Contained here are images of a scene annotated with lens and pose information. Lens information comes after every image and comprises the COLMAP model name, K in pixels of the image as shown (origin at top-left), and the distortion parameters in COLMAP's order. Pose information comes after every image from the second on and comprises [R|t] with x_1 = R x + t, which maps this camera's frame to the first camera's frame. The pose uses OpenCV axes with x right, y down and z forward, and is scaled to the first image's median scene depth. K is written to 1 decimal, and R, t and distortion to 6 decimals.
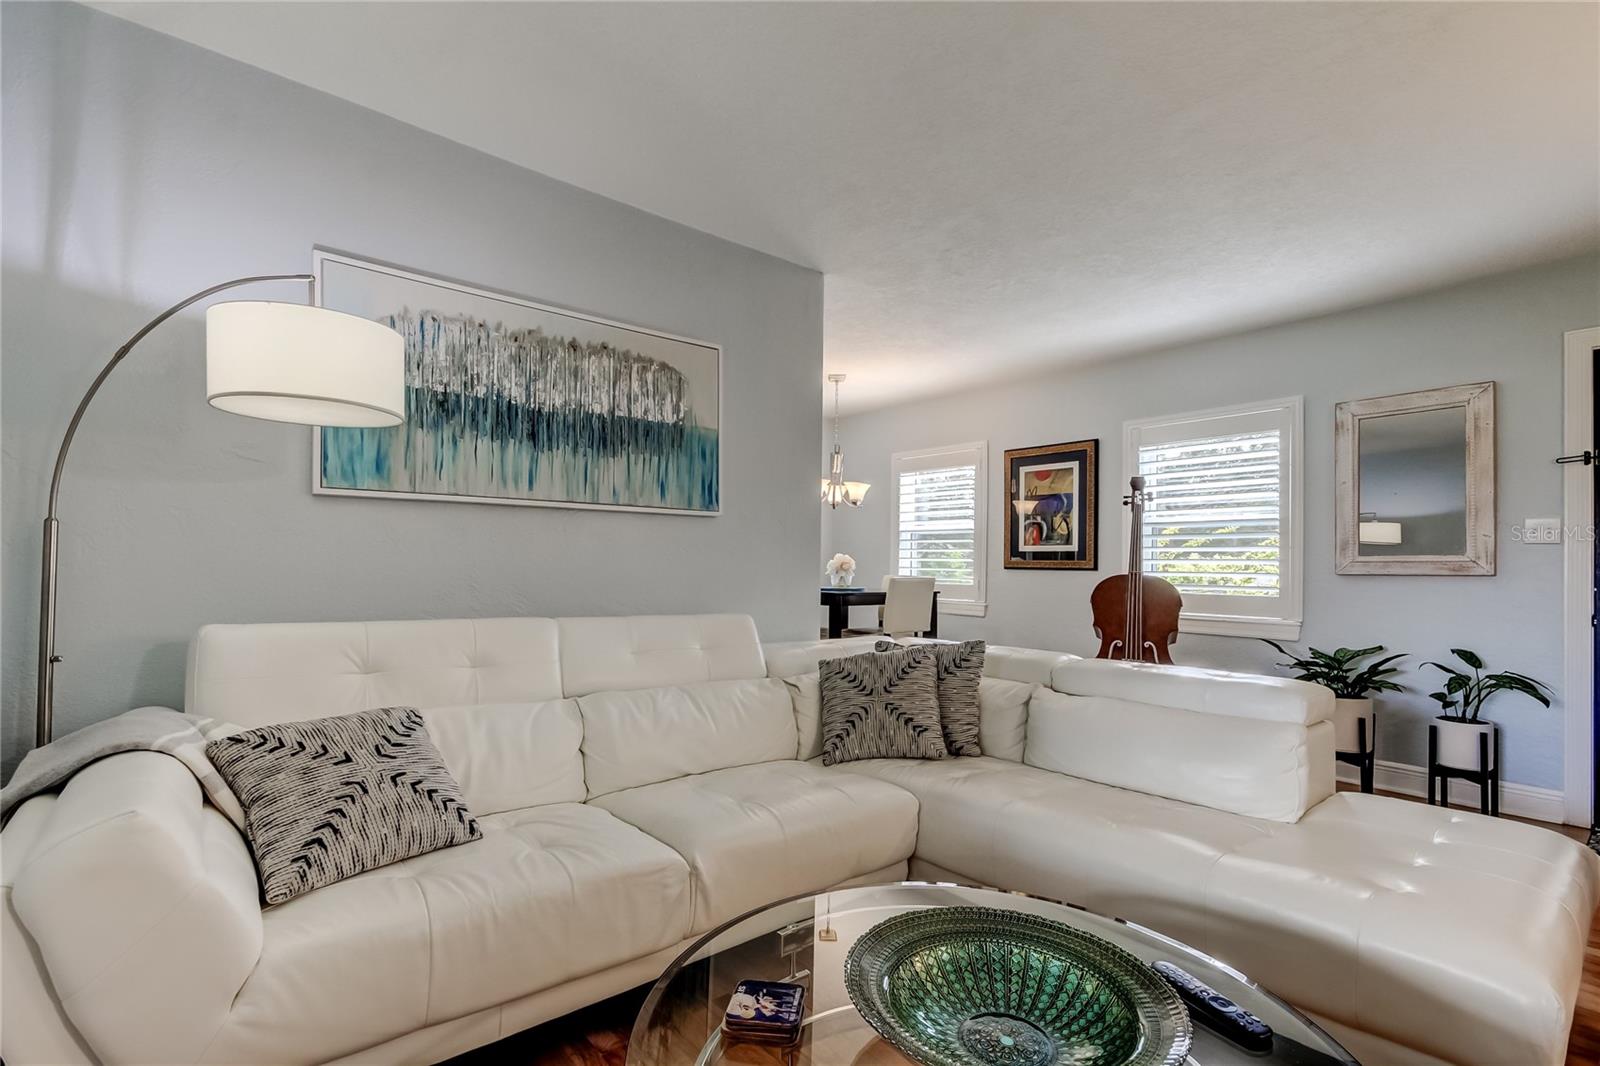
lens RADIAL K [[744.0, 0, 776.2], [0, 744.0, 558.2], [0, 0, 1]] dist [0.026107, -0.007420]
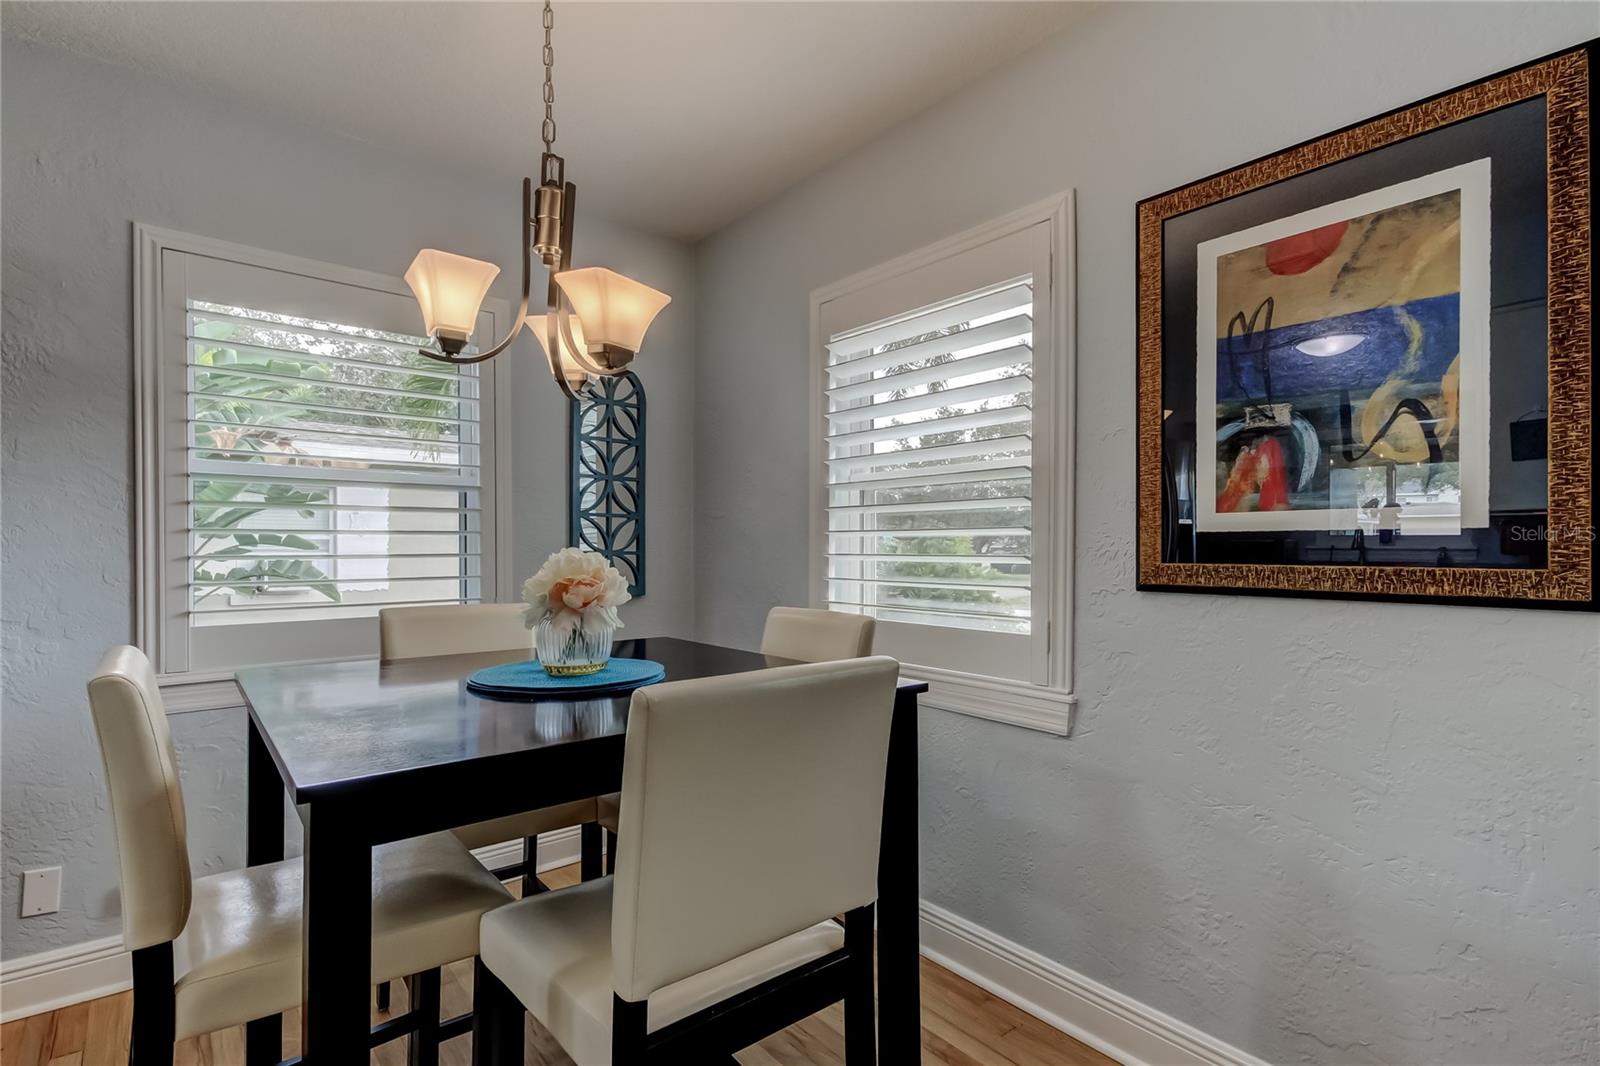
lens RADIAL K [[744.0, 0, 791.1], [0, 744.0, 548.0], [0, 0, 1]] dist [0.026107, -0.007420]
pose [[0.999839, -0.008171, 0.015966, 0.165031], [0.008083, 0.999952, 0.005600, -0.006034], [-0.016011, -0.005470, 0.999857, 0.723294]]
